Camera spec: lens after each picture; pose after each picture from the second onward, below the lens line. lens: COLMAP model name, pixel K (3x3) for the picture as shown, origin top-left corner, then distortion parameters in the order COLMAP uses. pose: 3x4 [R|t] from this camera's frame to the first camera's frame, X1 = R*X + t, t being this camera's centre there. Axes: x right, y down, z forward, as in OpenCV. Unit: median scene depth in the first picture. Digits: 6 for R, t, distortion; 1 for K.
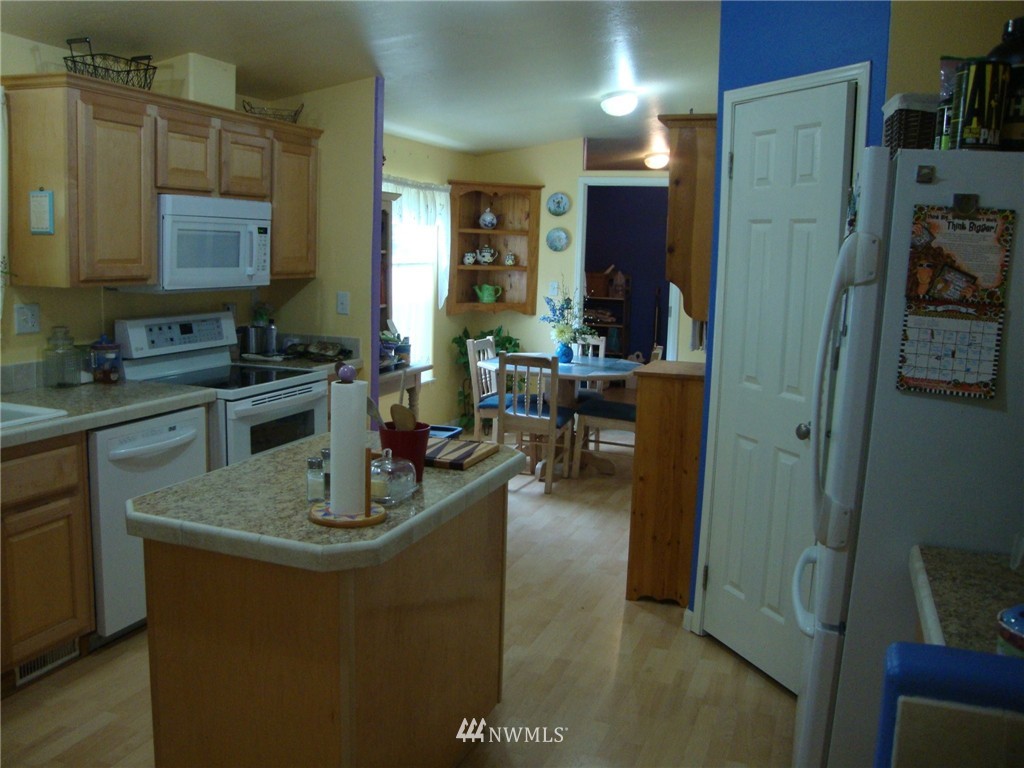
lens RADIAL K [[935.3, 0, 512.0], [0, 935.3, 384.0], [0, 0, 1]] dist [-0.207457, 0.226580]
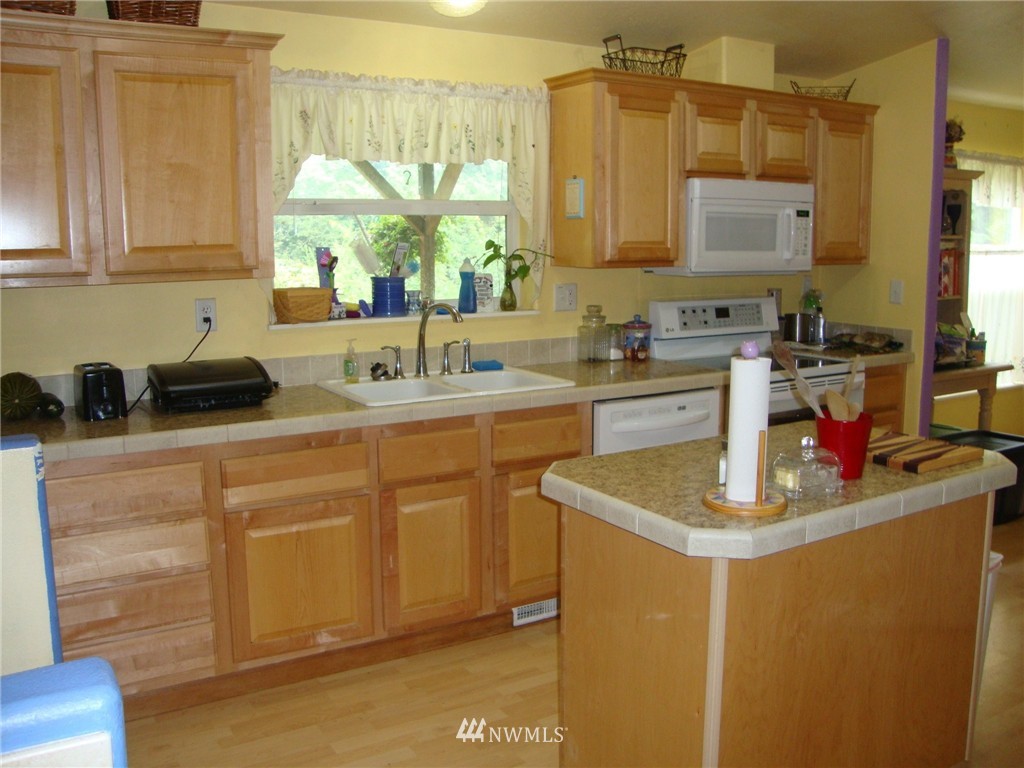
lens RADIAL K [[935.3, 0, 512.0], [0, 935.3, 384.0], [0, 0, 1]] dist [-0.207457, 0.226580]
pose [[0.781395, 0.061490, -0.621000, 0.087004], [-0.059879, 0.997930, 0.023468, 0.006930], [0.621157, 0.018847, 0.783459, 0.055663]]
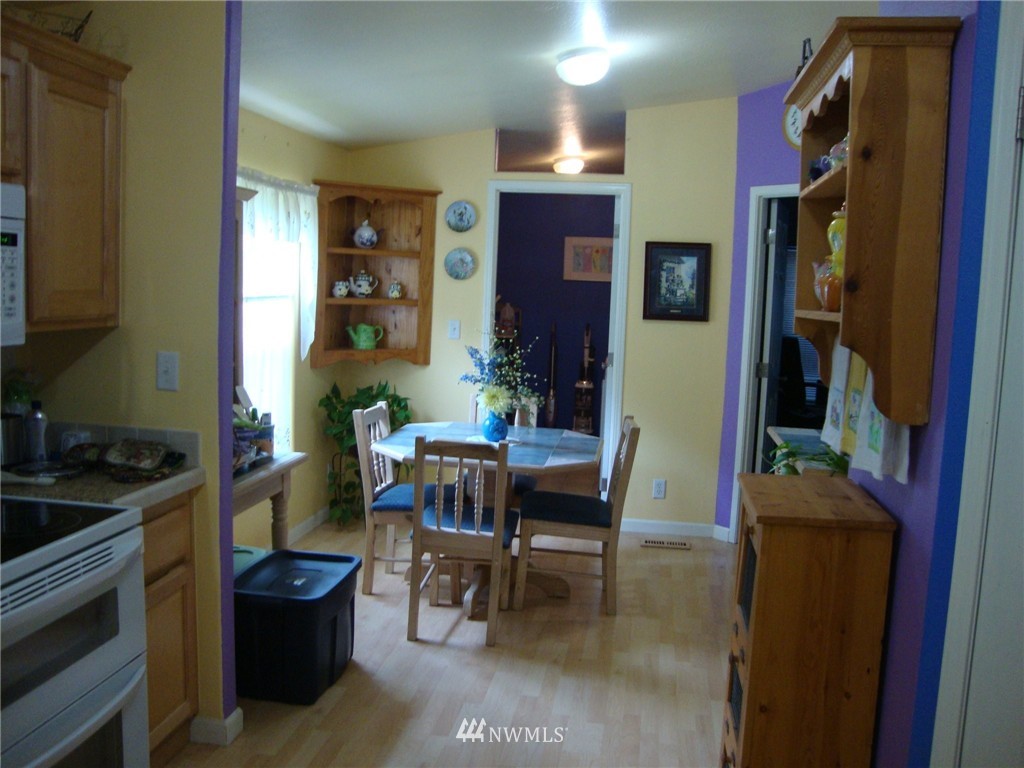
lens RADIAL K [[935.3, 0, 512.0], [0, 935.3, 384.0], [0, 0, 1]] dist [-0.207457, 0.226580]
pose [[0.981977, -0.013137, 0.188541, -0.081531], [0.018318, 0.999500, -0.025759, -0.061839], [-0.188108, 0.028748, 0.981727, 0.416755]]
